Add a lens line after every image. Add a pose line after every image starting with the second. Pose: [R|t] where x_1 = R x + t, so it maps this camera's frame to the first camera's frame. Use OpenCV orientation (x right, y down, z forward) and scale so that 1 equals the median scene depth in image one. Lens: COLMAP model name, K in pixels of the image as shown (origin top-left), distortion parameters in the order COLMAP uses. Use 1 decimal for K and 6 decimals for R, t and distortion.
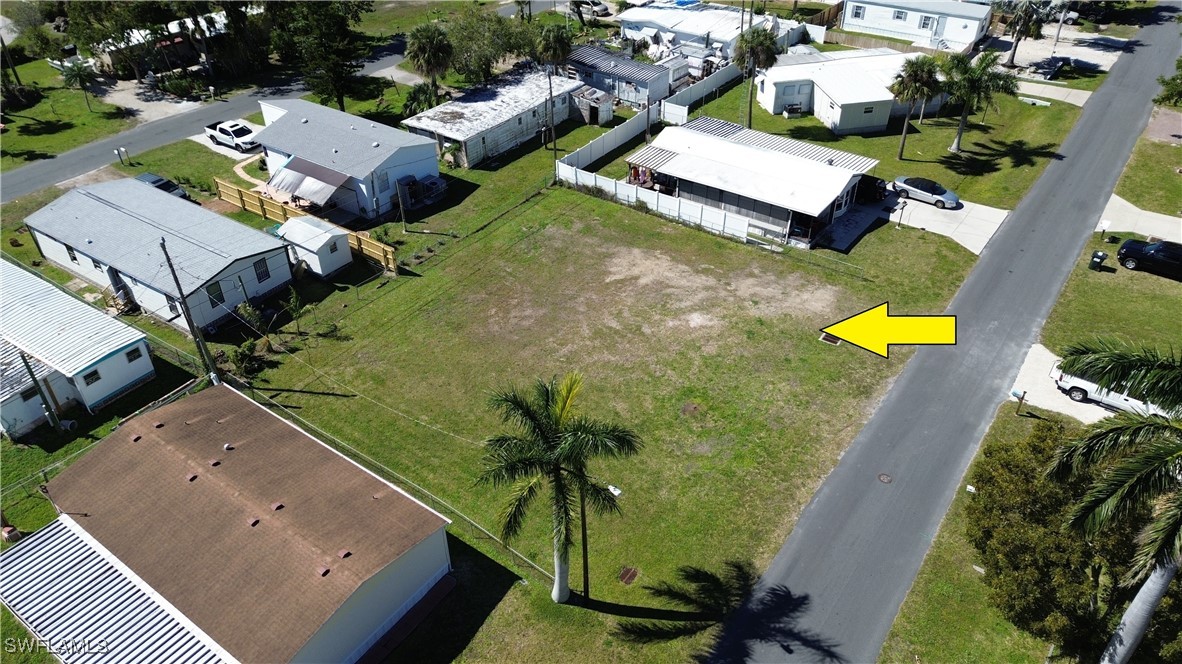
lens RADIAL K [[842.3, 0, 594.3], [0, 842.3, 330.6], [0, 0, 1]] dist [0.057715, -0.059675]
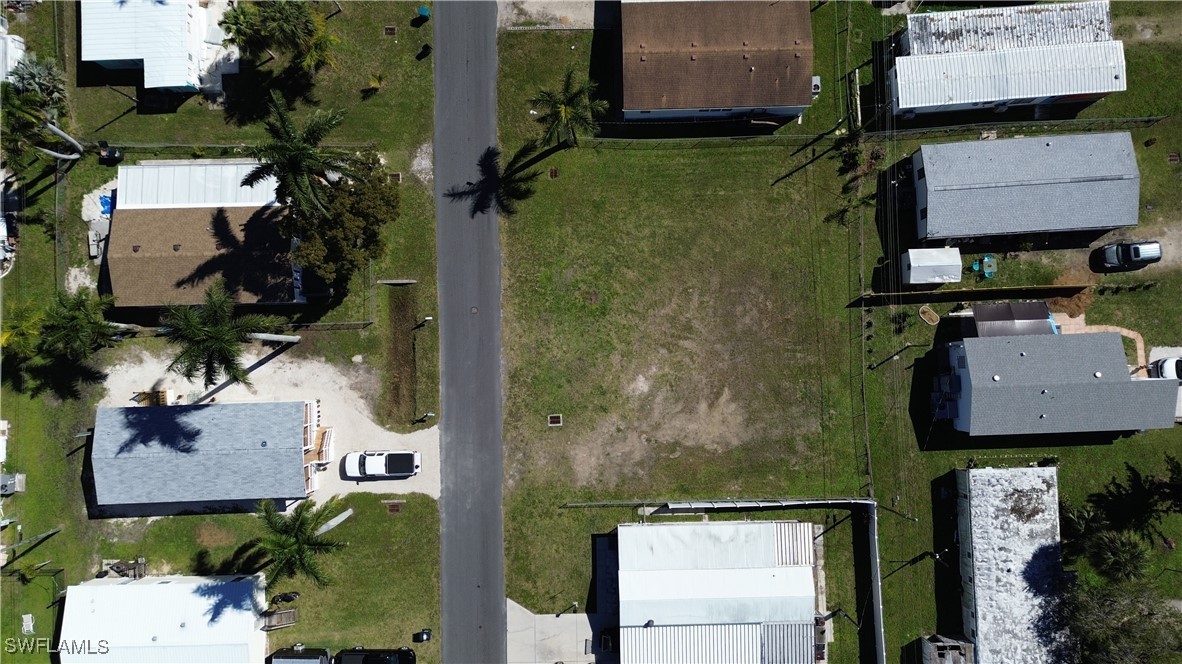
lens RADIAL K [[842.3, 0, 588.1], [0, 842.3, 331.6], [0, 0, 1]] dist [0.057715, -0.059675]
pose [[-0.798966, 0.600946, -0.022744, 0.149812], [-0.347715, -0.430774, 0.832783, -0.953653], [0.490660, 0.673274, 0.553132, 0.119129]]
